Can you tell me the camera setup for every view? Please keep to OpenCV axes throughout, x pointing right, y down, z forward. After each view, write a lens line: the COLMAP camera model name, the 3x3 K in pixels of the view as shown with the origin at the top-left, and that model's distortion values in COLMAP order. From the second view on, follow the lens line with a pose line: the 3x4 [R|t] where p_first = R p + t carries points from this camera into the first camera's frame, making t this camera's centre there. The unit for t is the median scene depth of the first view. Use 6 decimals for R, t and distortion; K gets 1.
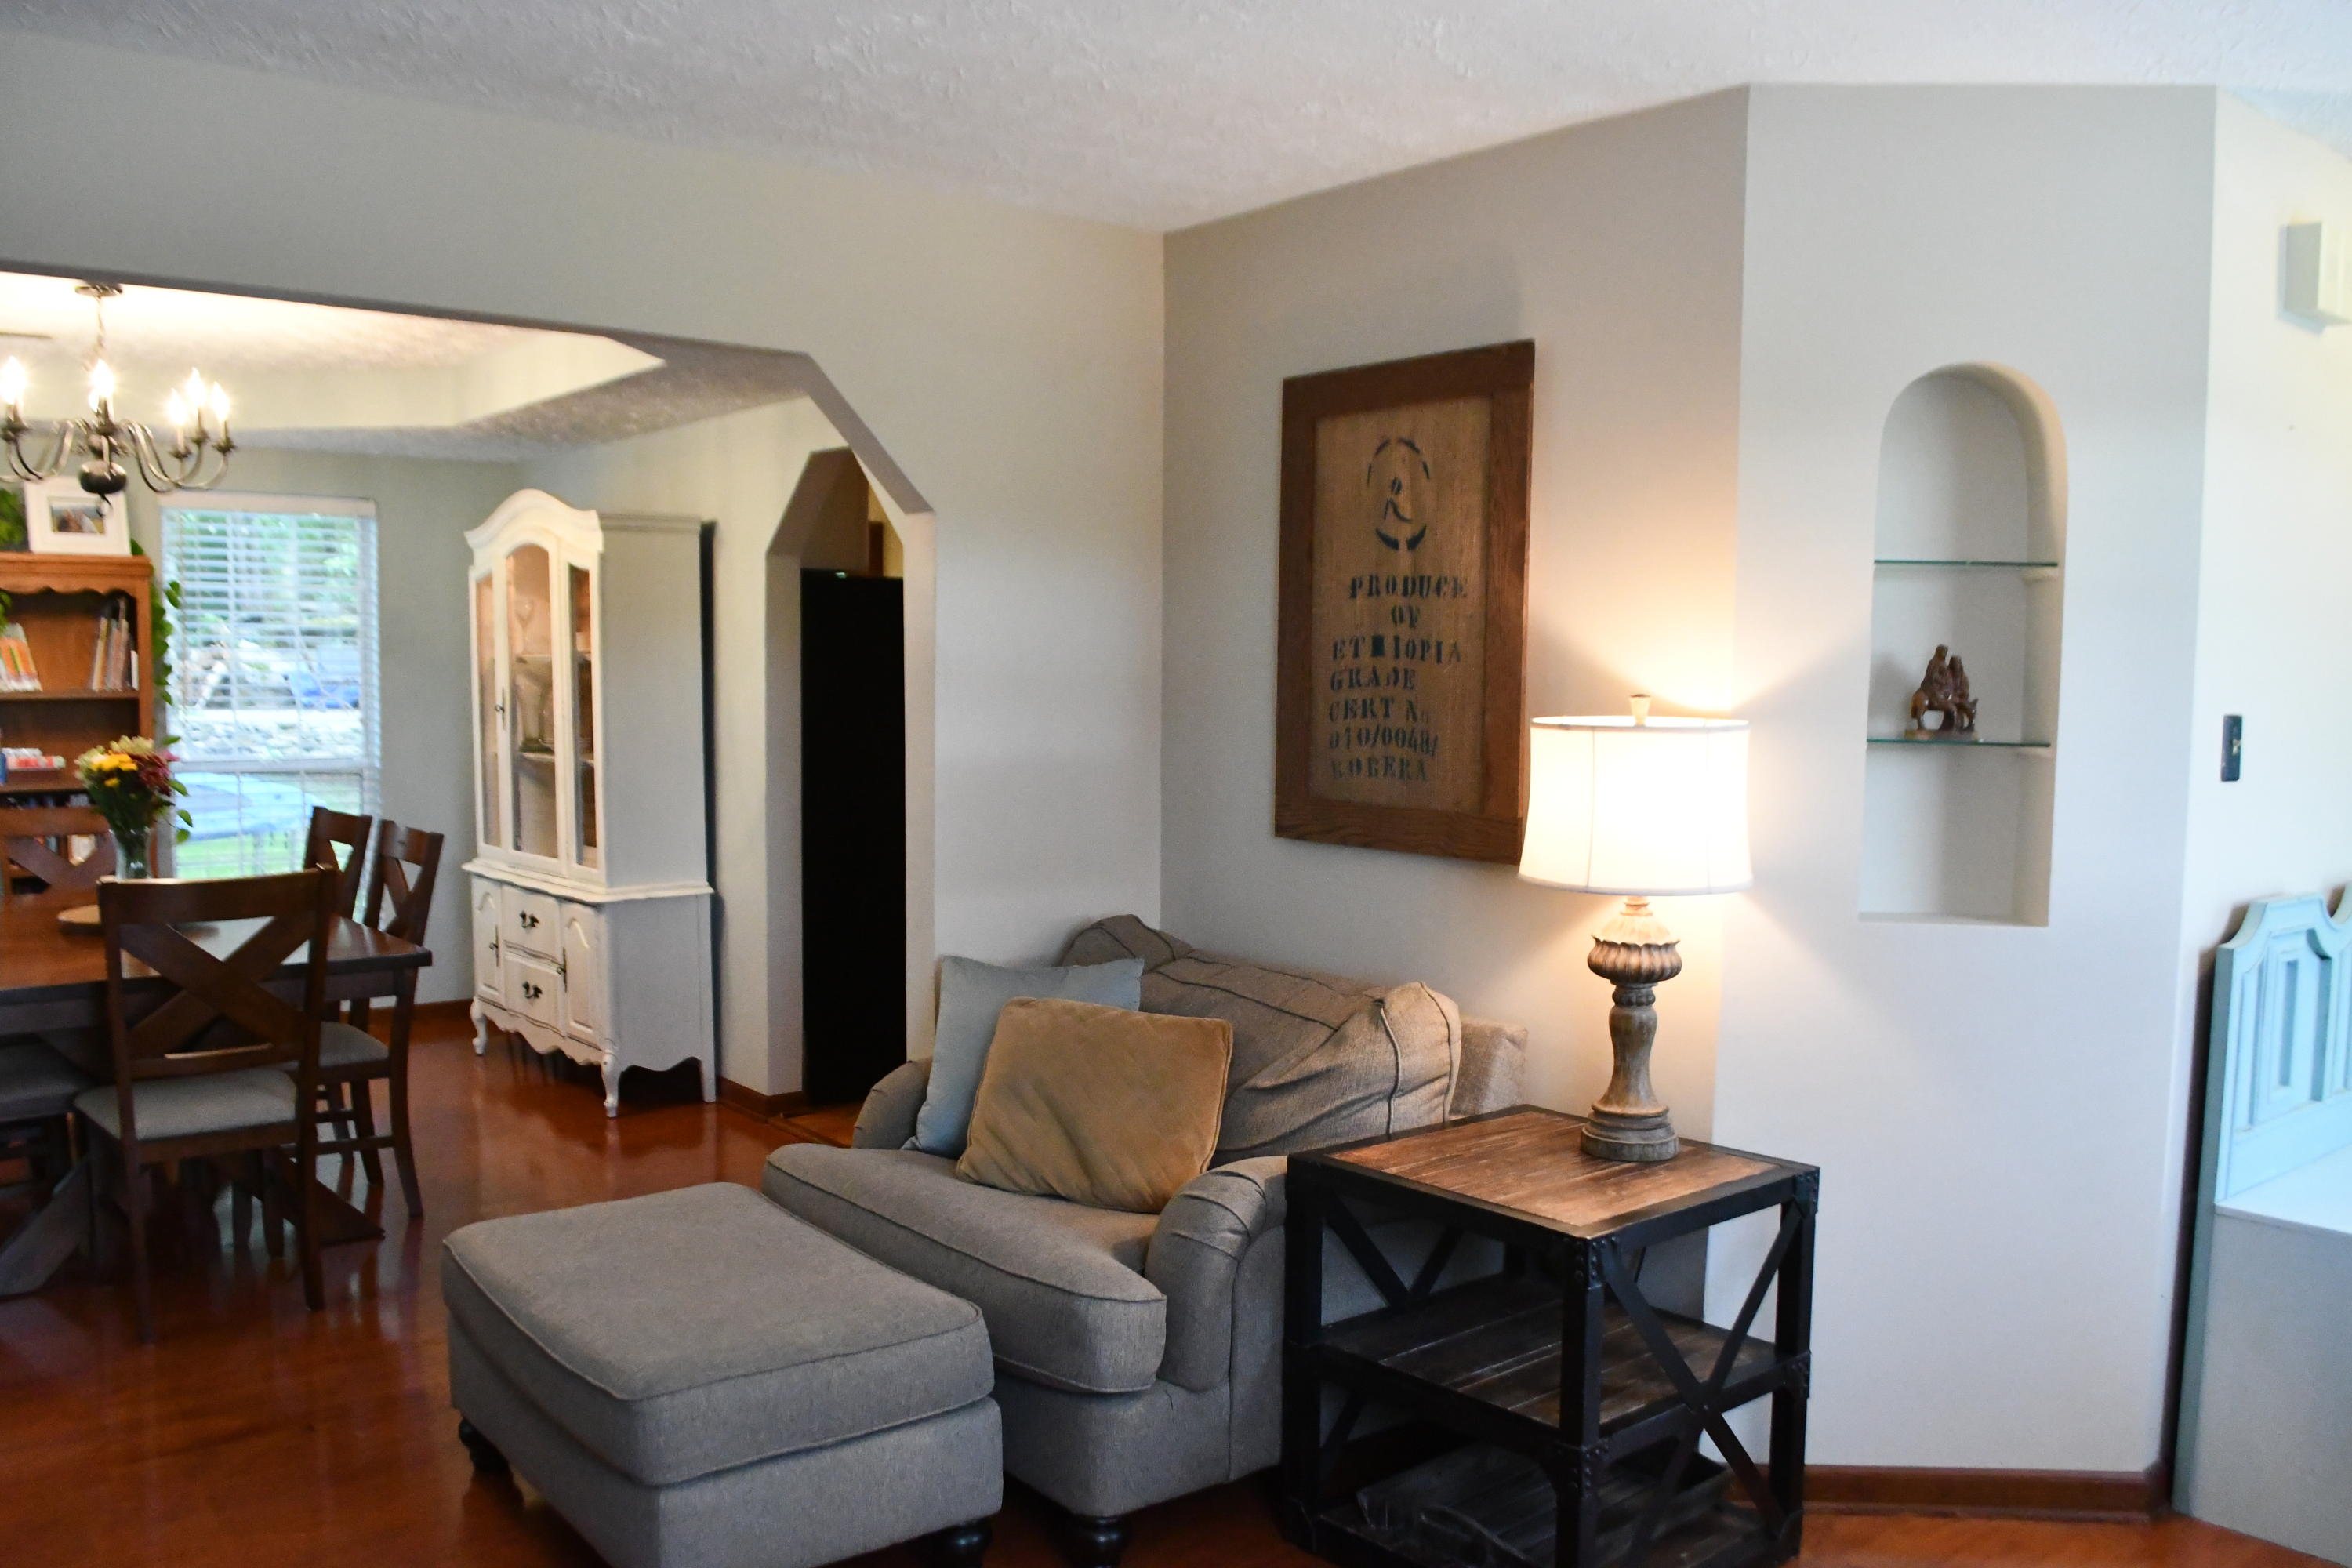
lens RADIAL K [[1835.3, 0, 1172.5], [0, 1835.3, 797.9], [0, 0, 1]] dist [-0.078264, -0.003035]
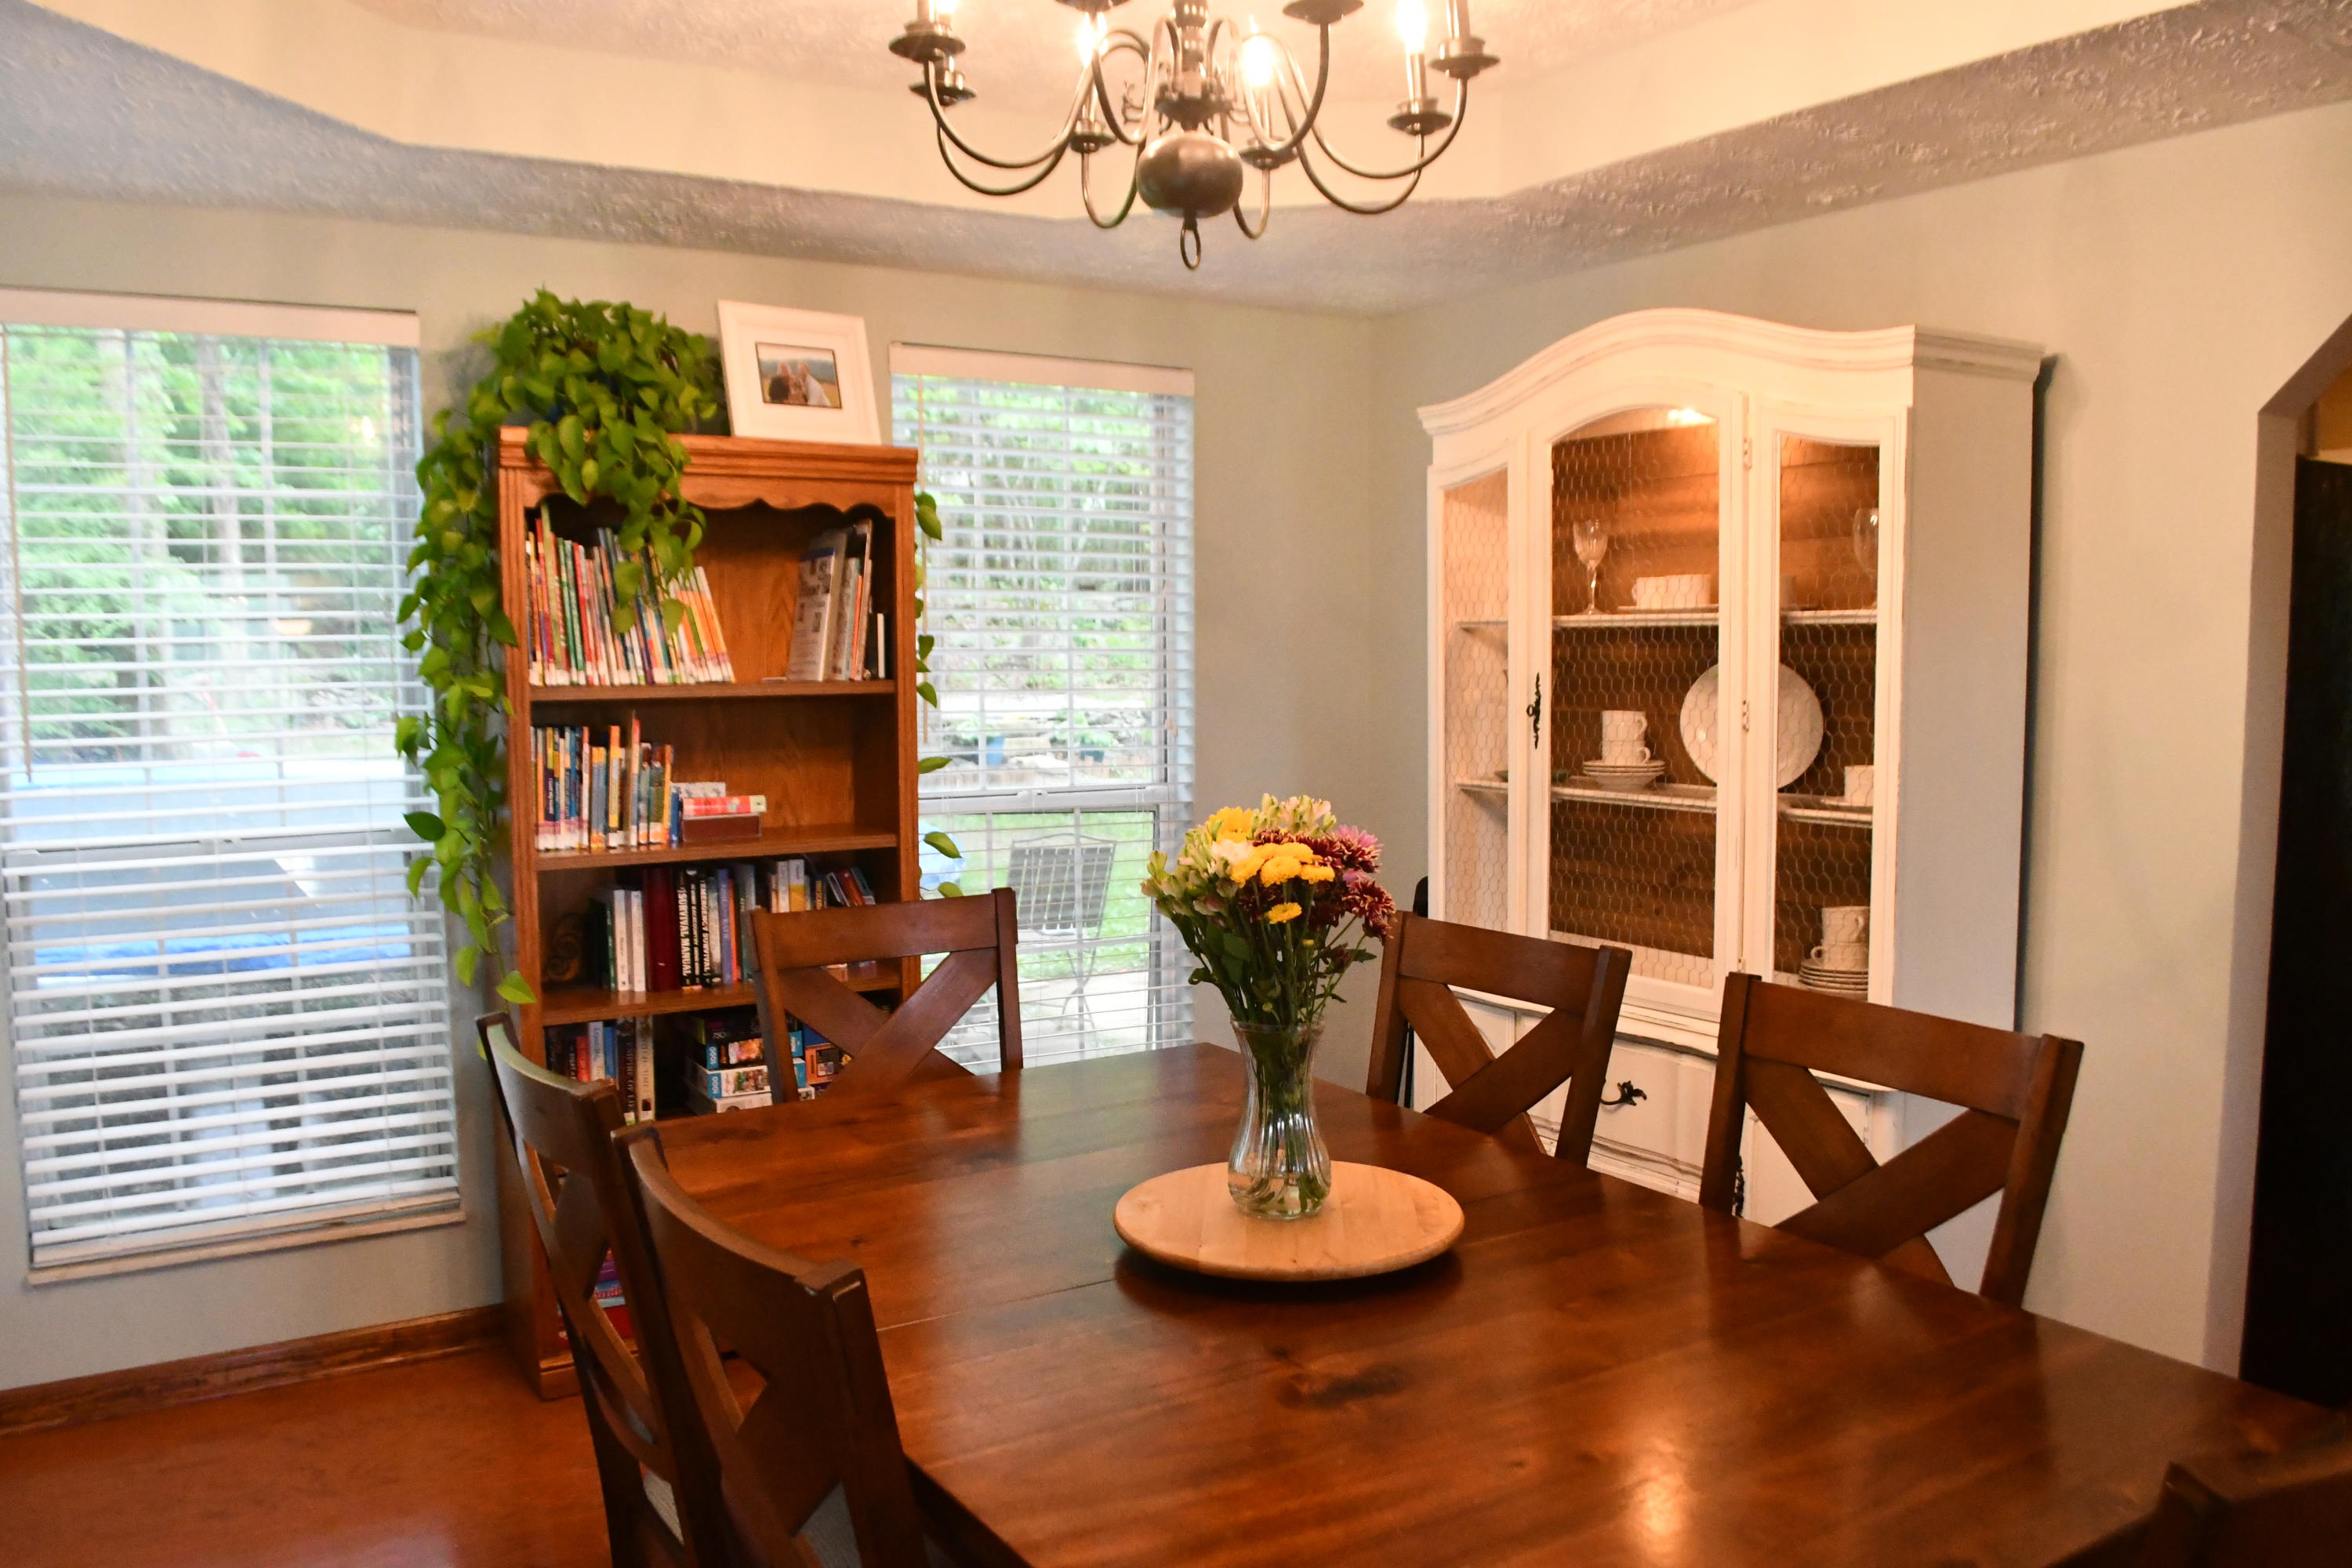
lens RADIAL K [[1835.3, 0, 1174.6], [0, 1835.3, 781.5], [0, 0, 1]] dist [-0.078264, -0.003035]
pose [[0.991226, -0.001495, -0.132167, -0.781514], [0.002017, 0.999991, 0.003818, -0.056352], [0.132161, -0.004051, 0.991220, 0.807934]]
